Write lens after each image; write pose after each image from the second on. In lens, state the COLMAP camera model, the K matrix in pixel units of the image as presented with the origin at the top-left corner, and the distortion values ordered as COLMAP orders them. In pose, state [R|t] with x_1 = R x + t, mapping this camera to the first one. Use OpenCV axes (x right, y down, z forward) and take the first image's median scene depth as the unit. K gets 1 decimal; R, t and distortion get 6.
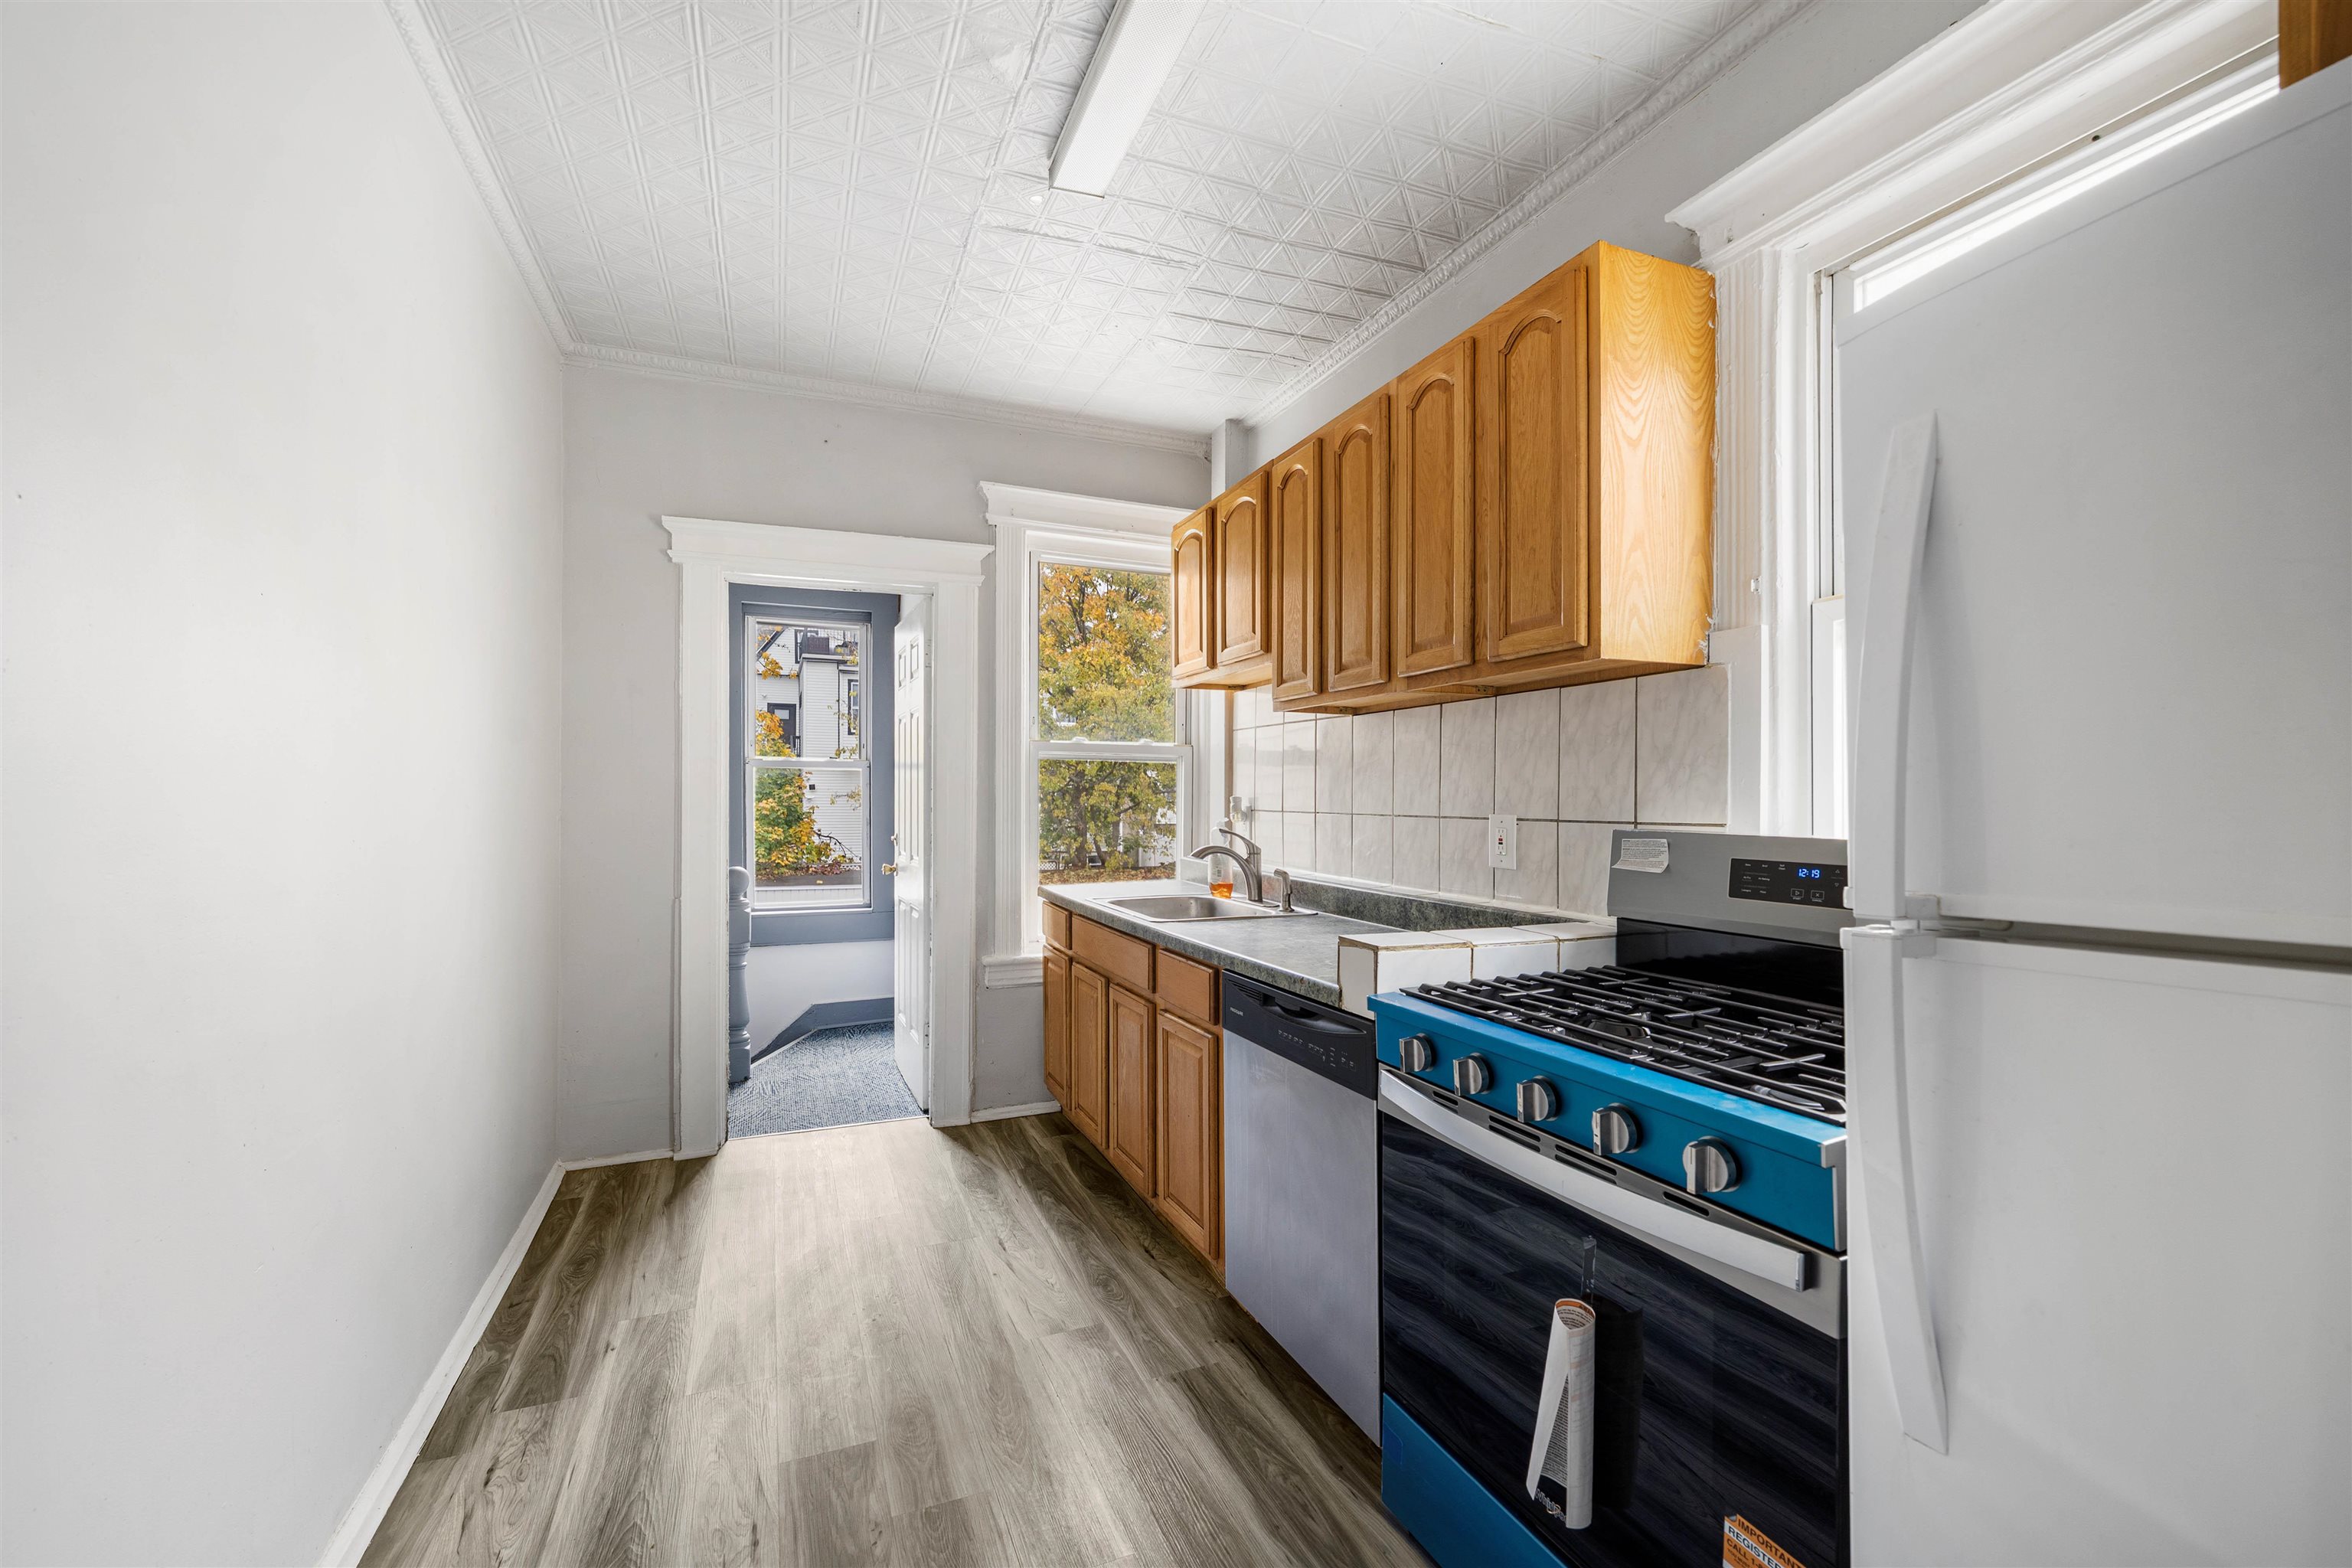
lens RADIAL K [[994.0, 0, 1170.6], [0, 994.0, 793.6], [0, 0, 1]] dist [-0.002306, -0.000103]
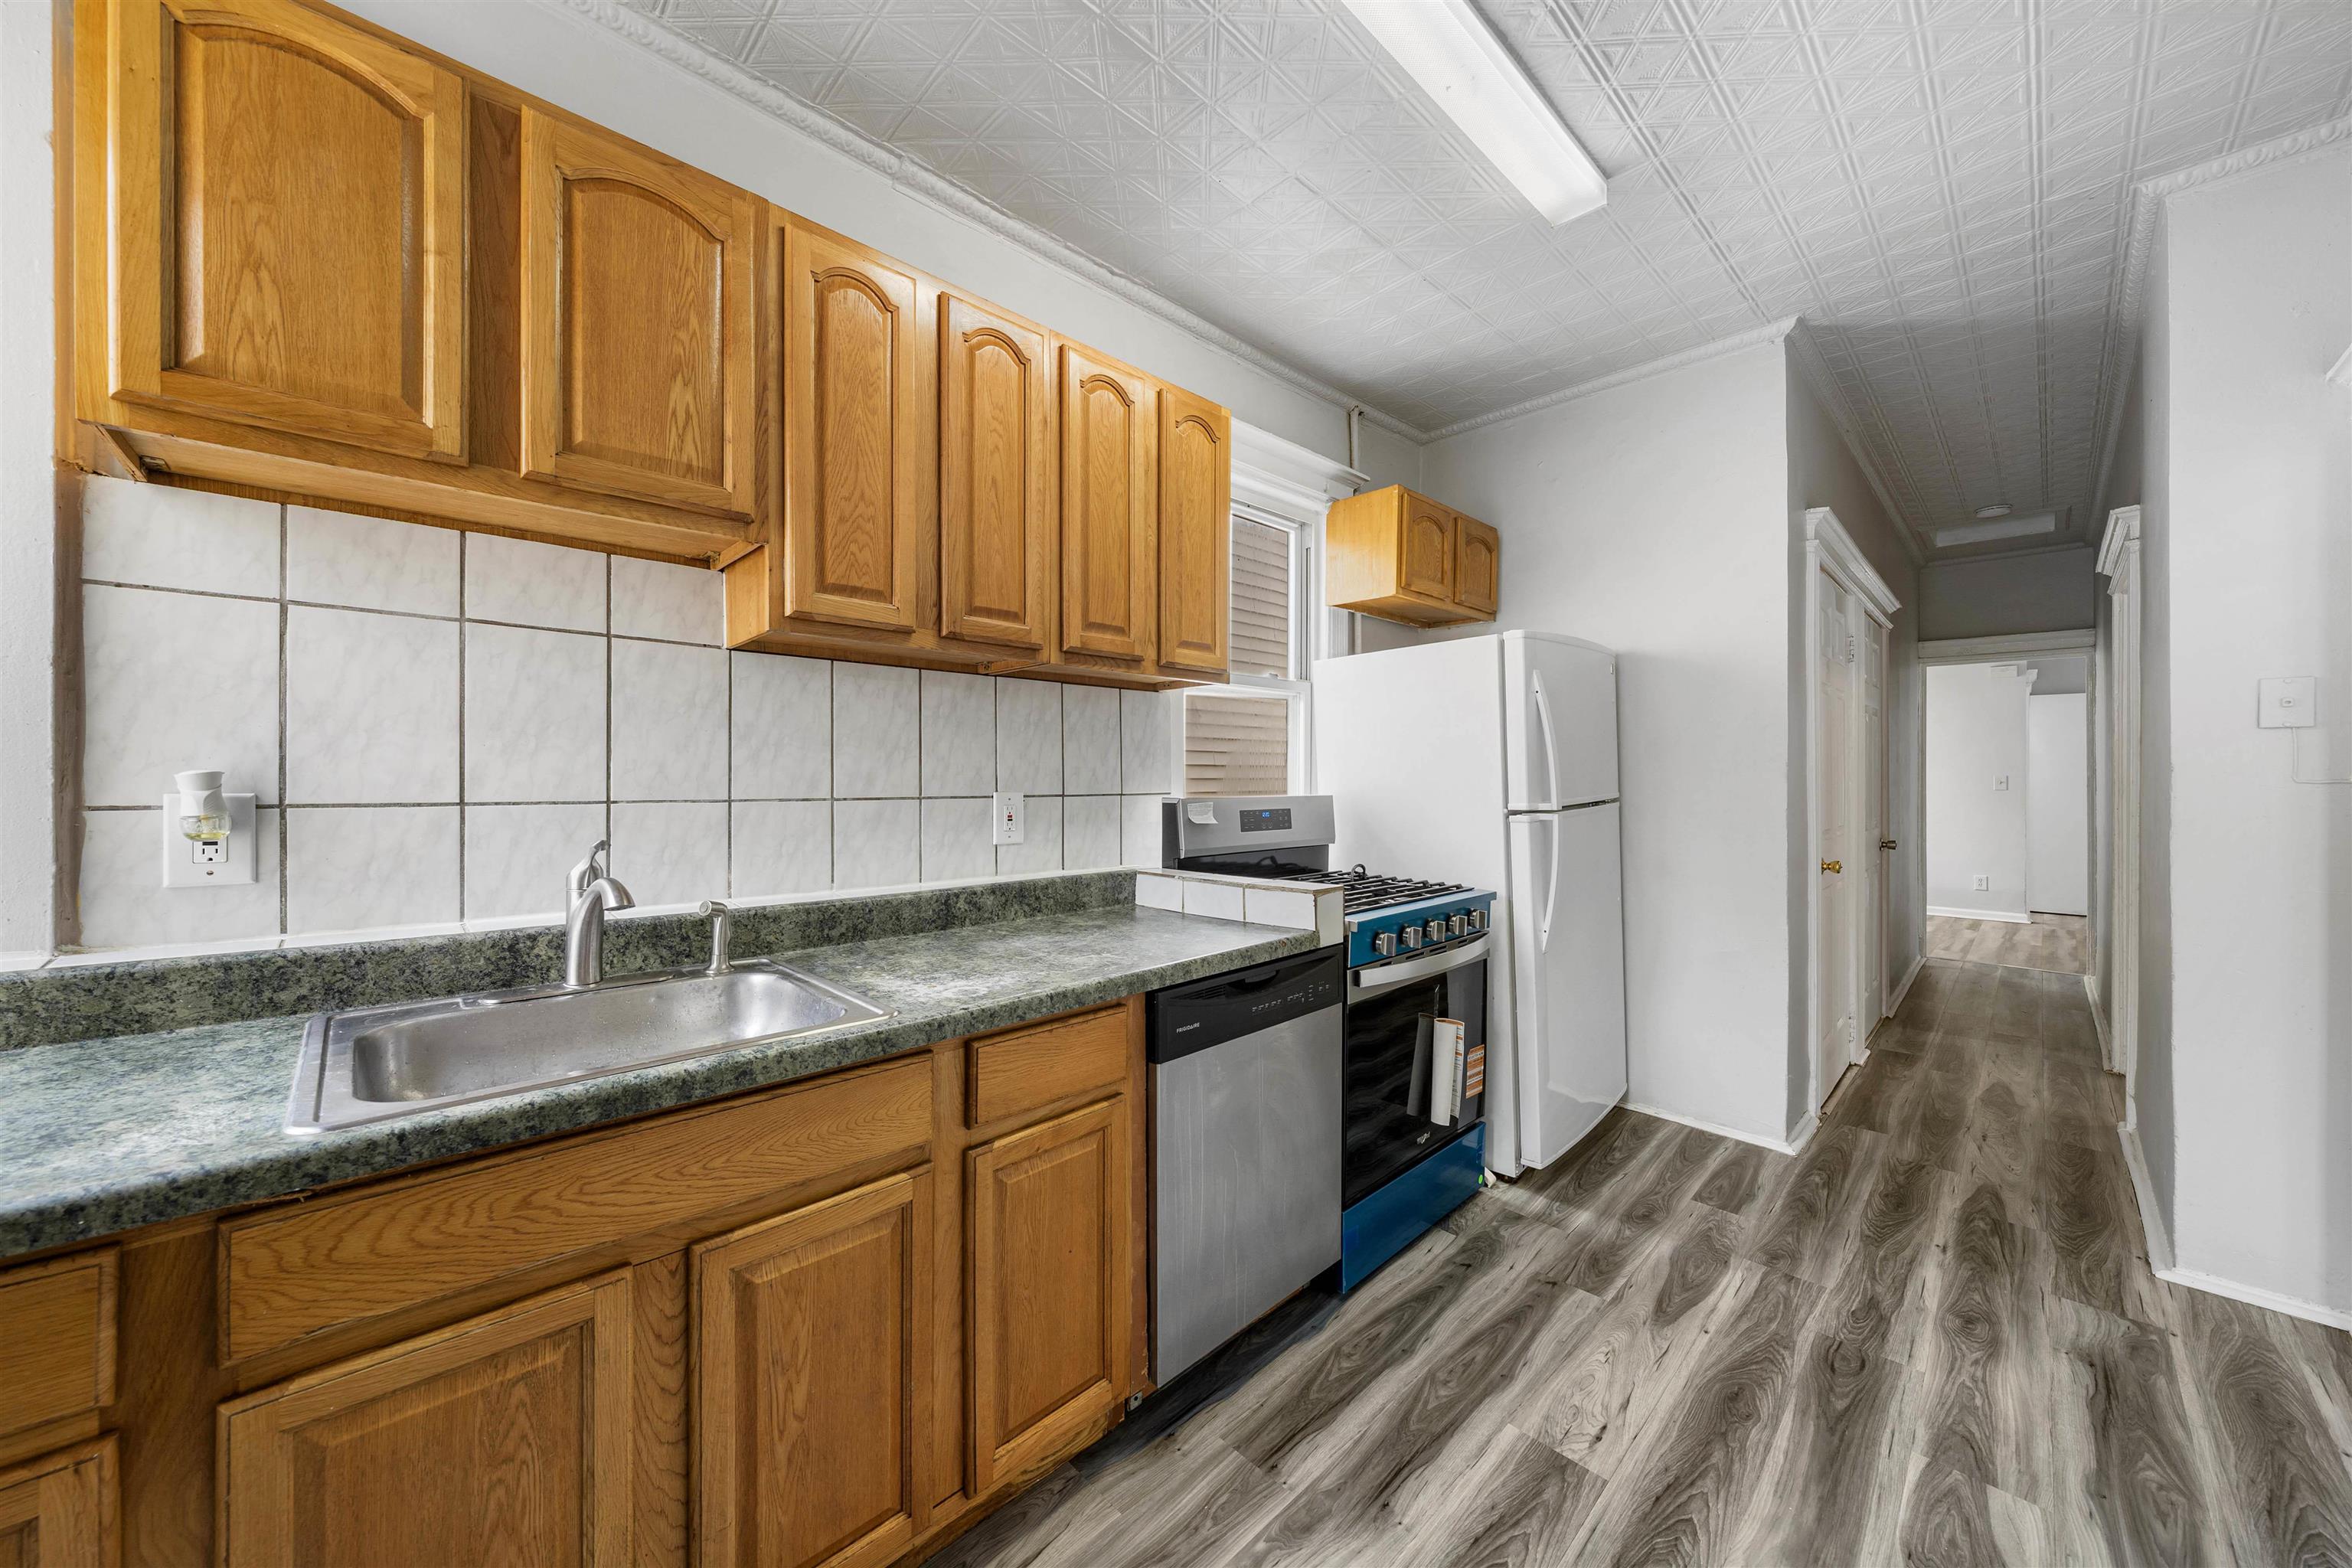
lens RADIAL K [[826.2, 0, 1171.5], [0, 826.2, 775.4], [0, 0, 1]] dist [0.002494, 0.000054]
pose [[-0.369733, 0.002577, 0.929135, -0.563488], [-0.003350, 0.999986, -0.004107, 0.006860], [-0.929132, -0.004631, -0.369719, 1.225928]]
